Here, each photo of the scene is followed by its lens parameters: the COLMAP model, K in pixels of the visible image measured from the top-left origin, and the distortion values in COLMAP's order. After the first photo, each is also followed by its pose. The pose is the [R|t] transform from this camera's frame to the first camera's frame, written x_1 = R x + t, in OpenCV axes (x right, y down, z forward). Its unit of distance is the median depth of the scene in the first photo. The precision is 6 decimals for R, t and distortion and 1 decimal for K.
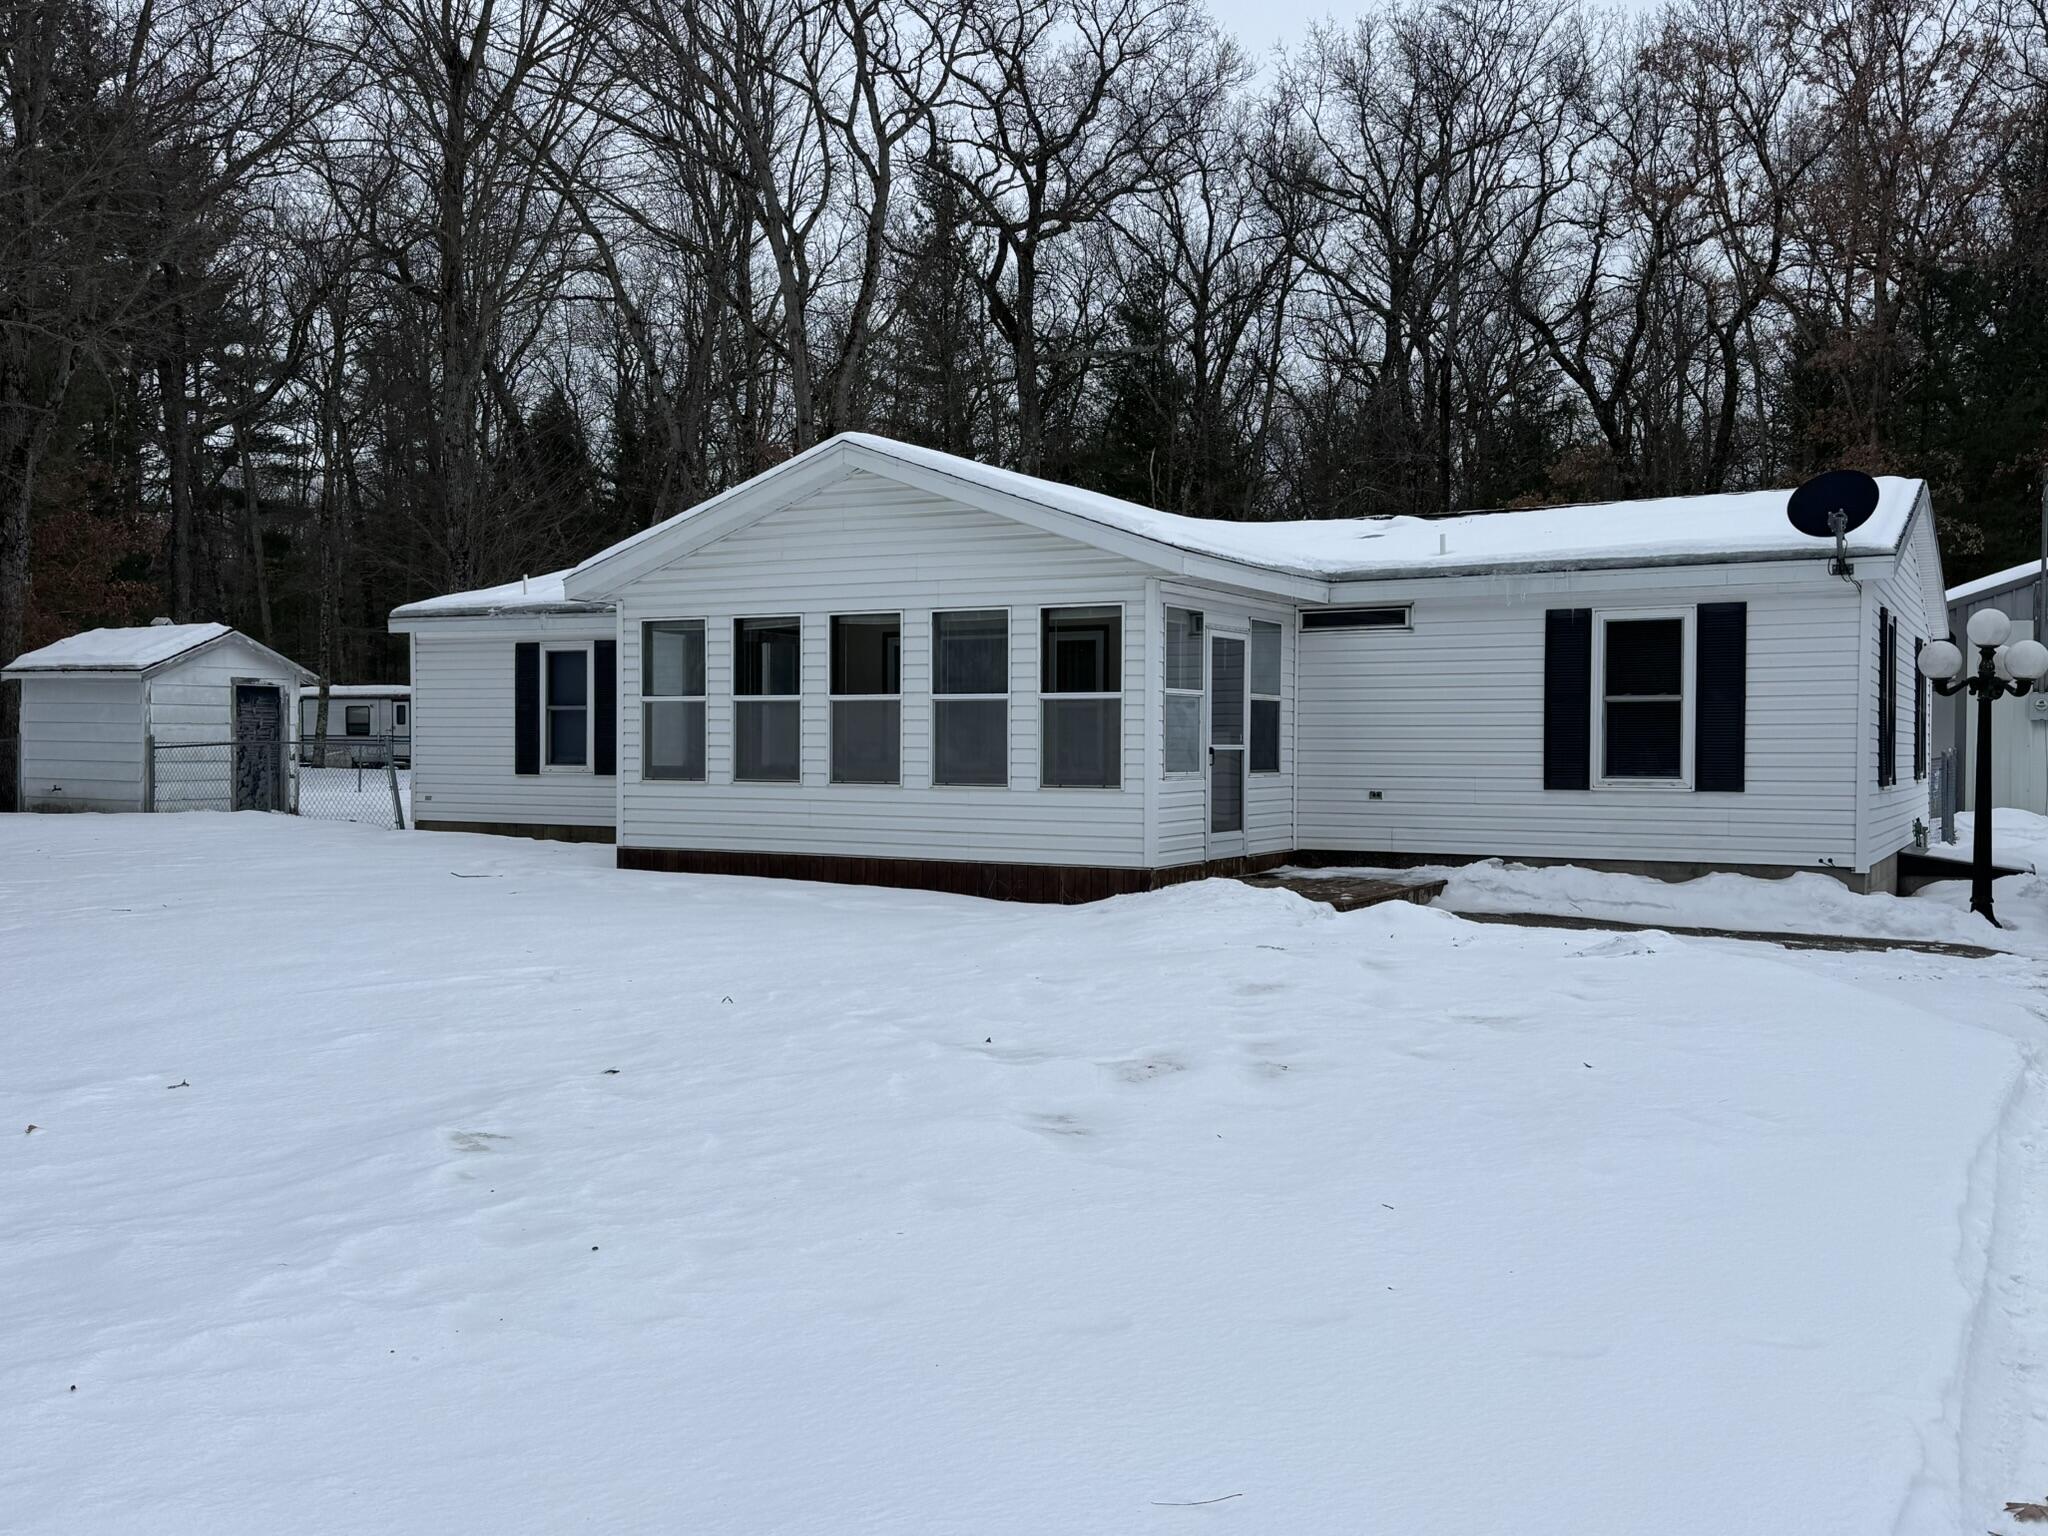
lens RADIAL K [[1820.8, 0, 1024.0], [0, 1820.8, 768.0], [0, 0, 1]] dist [0.113623, -0.182996]
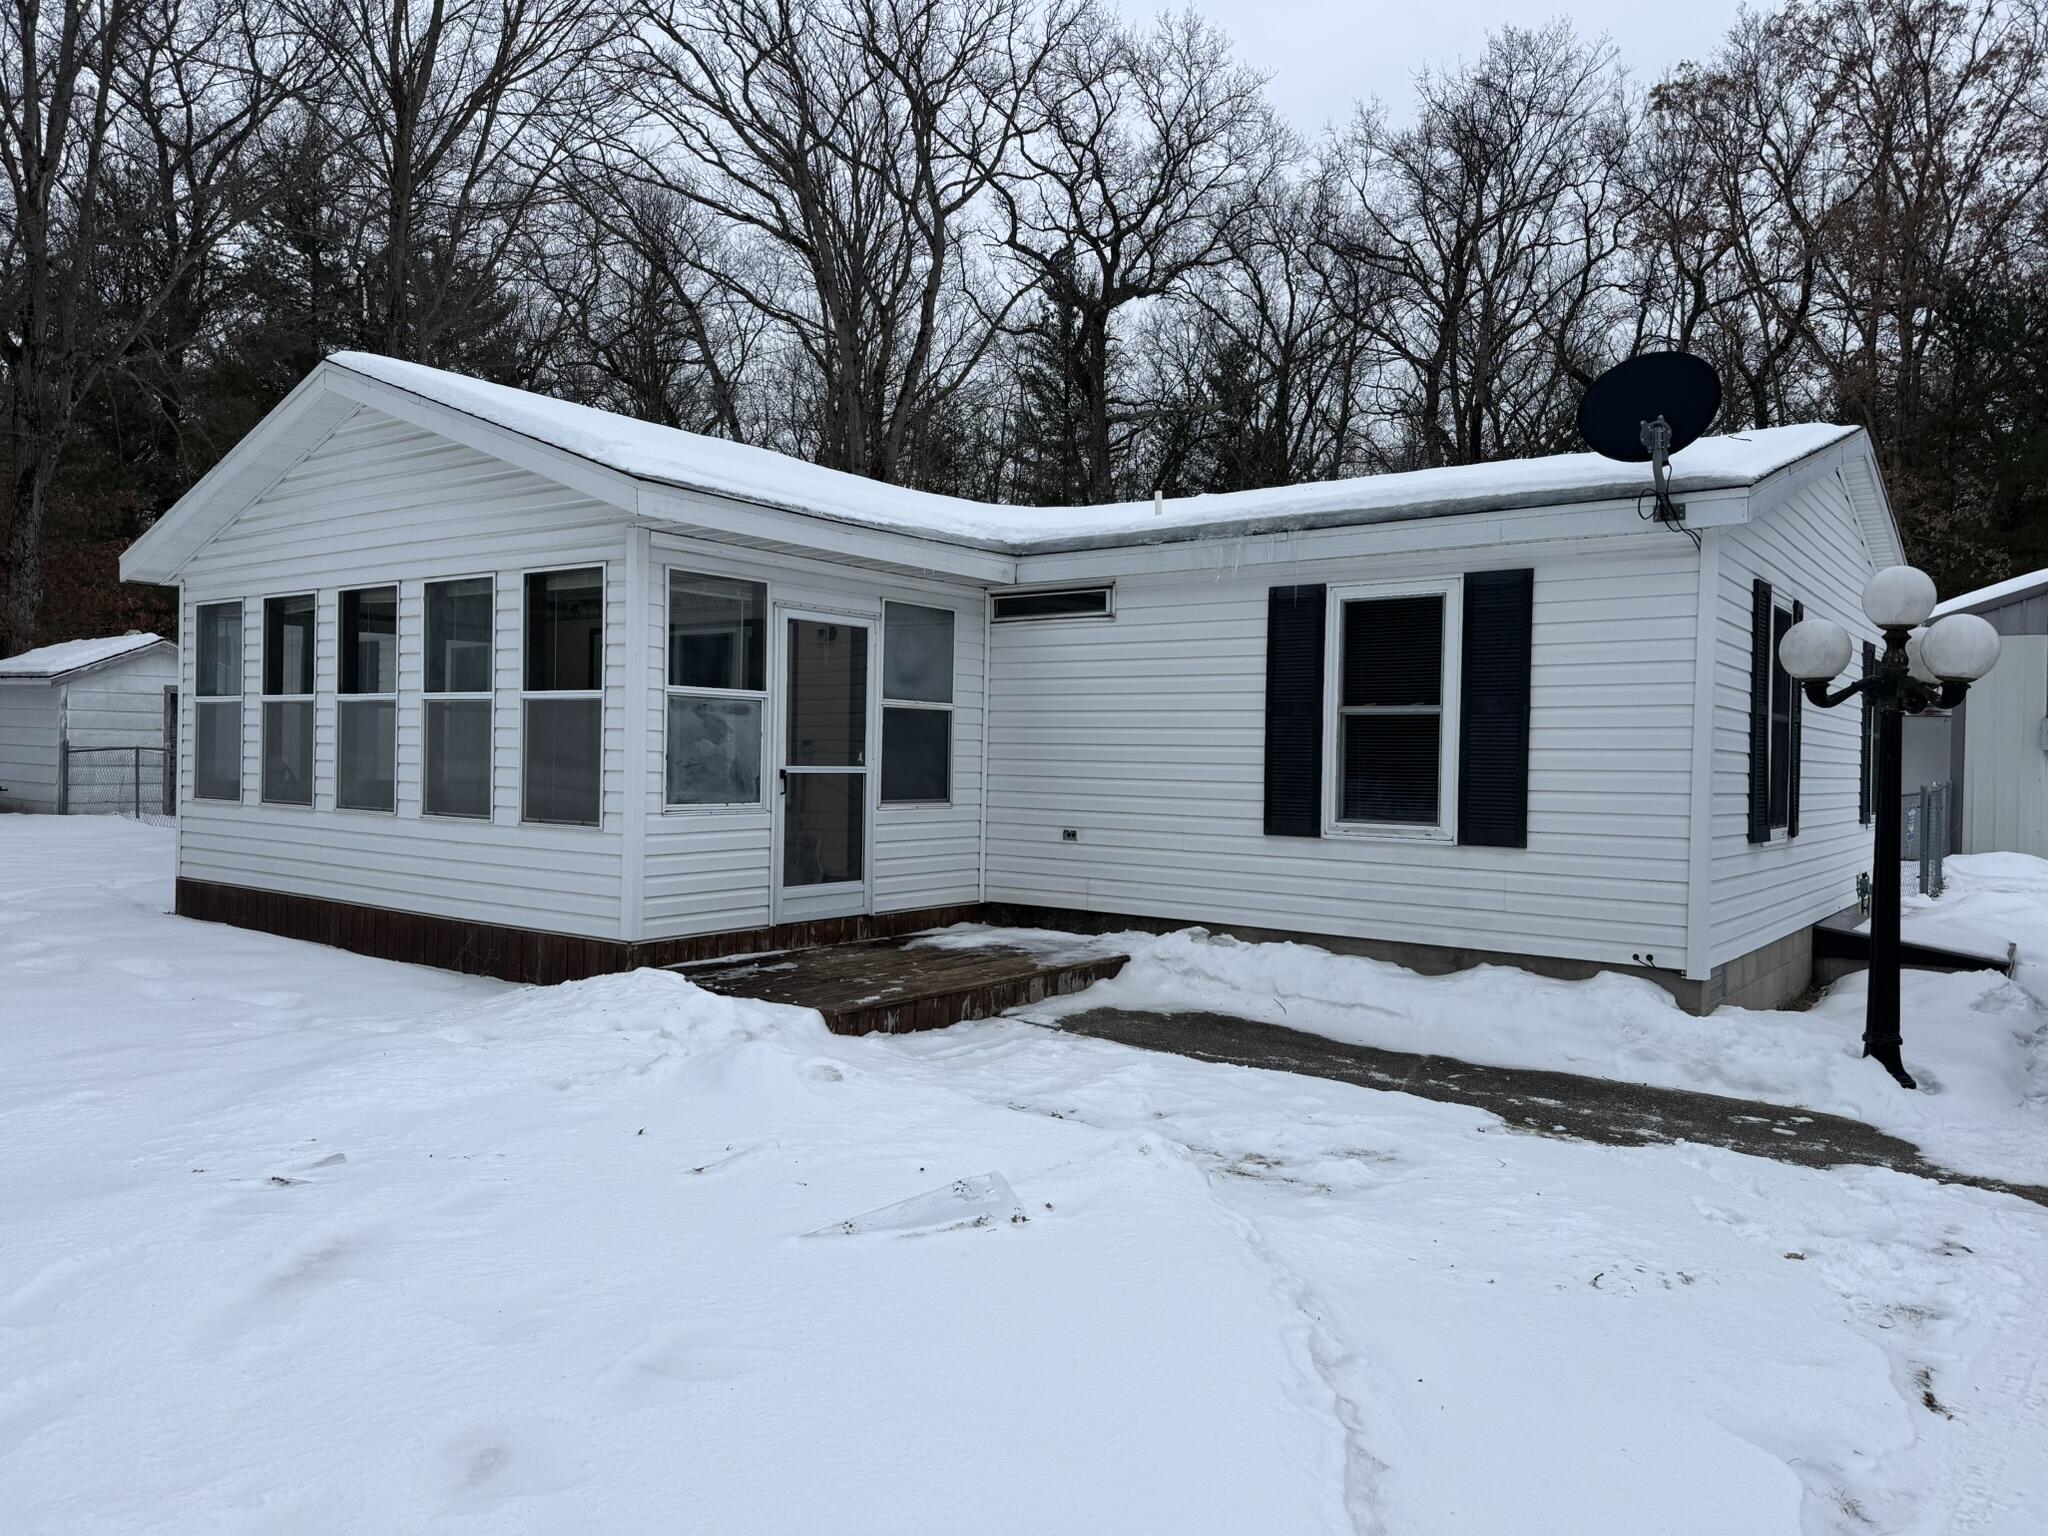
lens RADIAL K [[1413.8, 0, 1024.0], [0, 1413.8, 768.0], [0, 0, 1]] dist [0.073503, -0.083462]
pose [[0.990098, 0.015374, -0.139533, 0.270018], [-0.016192, 0.999858, -0.004725, -0.010672], [0.139440, 0.006937, 0.990206, 0.438181]]
